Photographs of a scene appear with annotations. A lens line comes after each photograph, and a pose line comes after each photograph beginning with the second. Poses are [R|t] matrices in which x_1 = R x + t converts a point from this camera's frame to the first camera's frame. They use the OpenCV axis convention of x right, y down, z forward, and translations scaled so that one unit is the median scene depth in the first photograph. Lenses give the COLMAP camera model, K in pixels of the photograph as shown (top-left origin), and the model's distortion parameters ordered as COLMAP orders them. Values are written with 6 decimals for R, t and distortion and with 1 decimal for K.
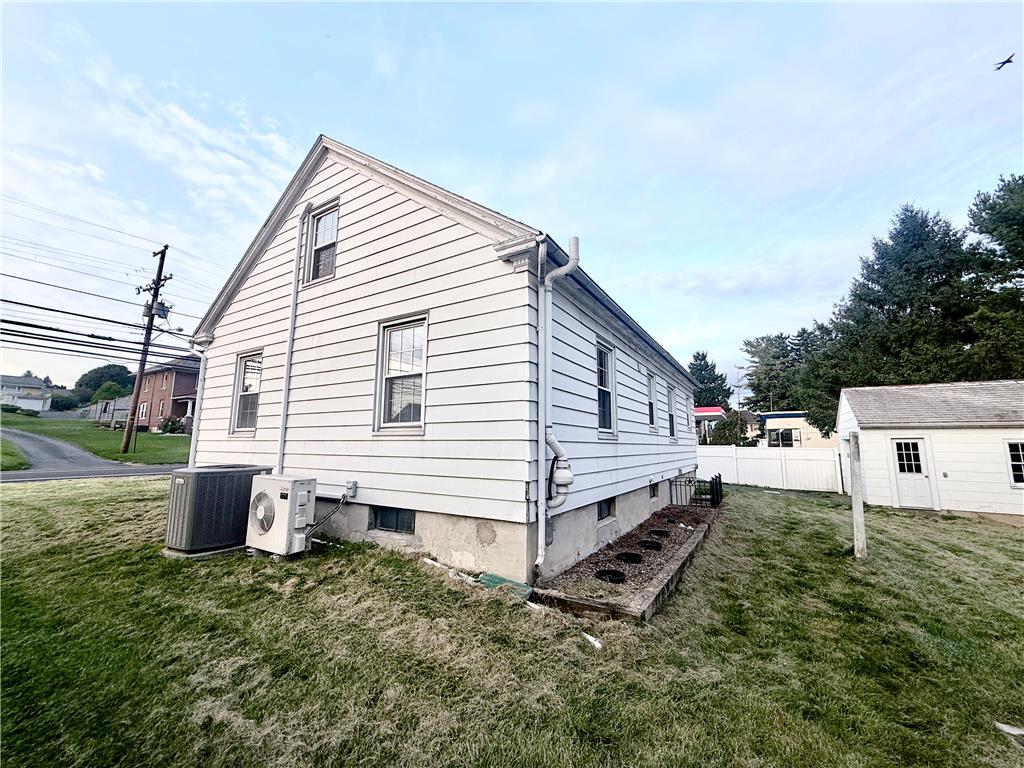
lens RADIAL K [[408.6, 0, 527.3], [0, 408.6, 387.2], [0, 0, 1]] dist [0.000079, 0.000069]
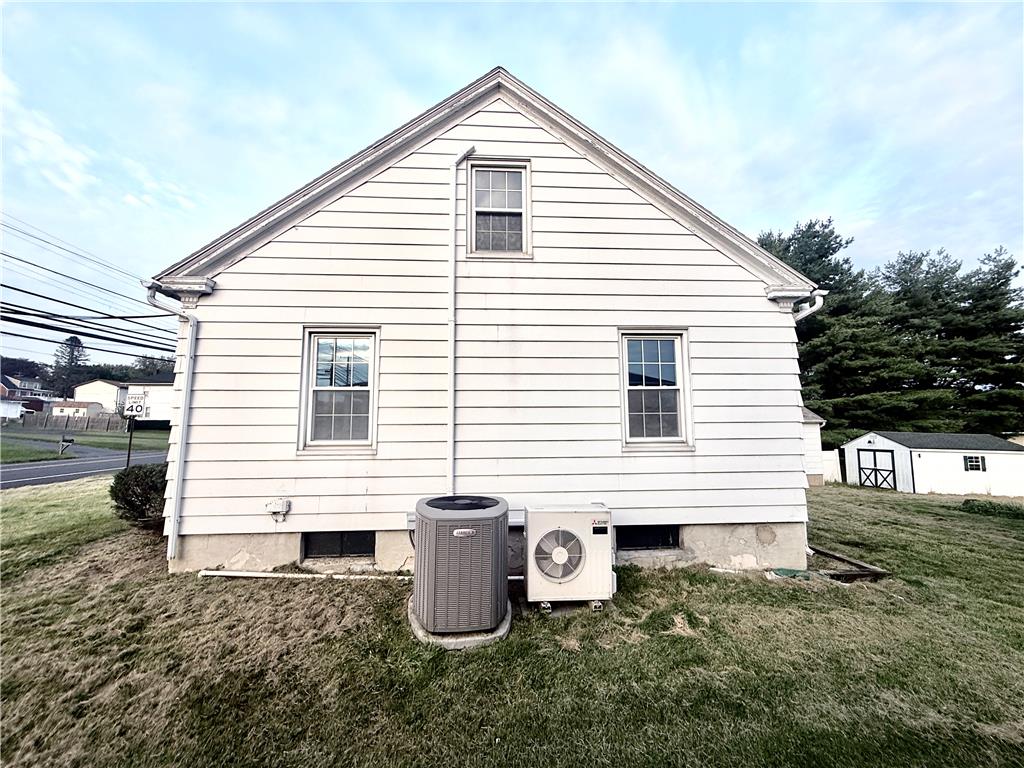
lens RADIAL K [[408.6, 0, 527.3], [0, 408.6, 387.2], [0, 0, 1]] dist [0.000079, 0.000069]
pose [[0.818337, 0.049372, 0.572614, -1.163978], [-0.068355, 0.997593, 0.011673, -0.025133], [-0.570659, -0.048694, 0.819742, 0.395336]]
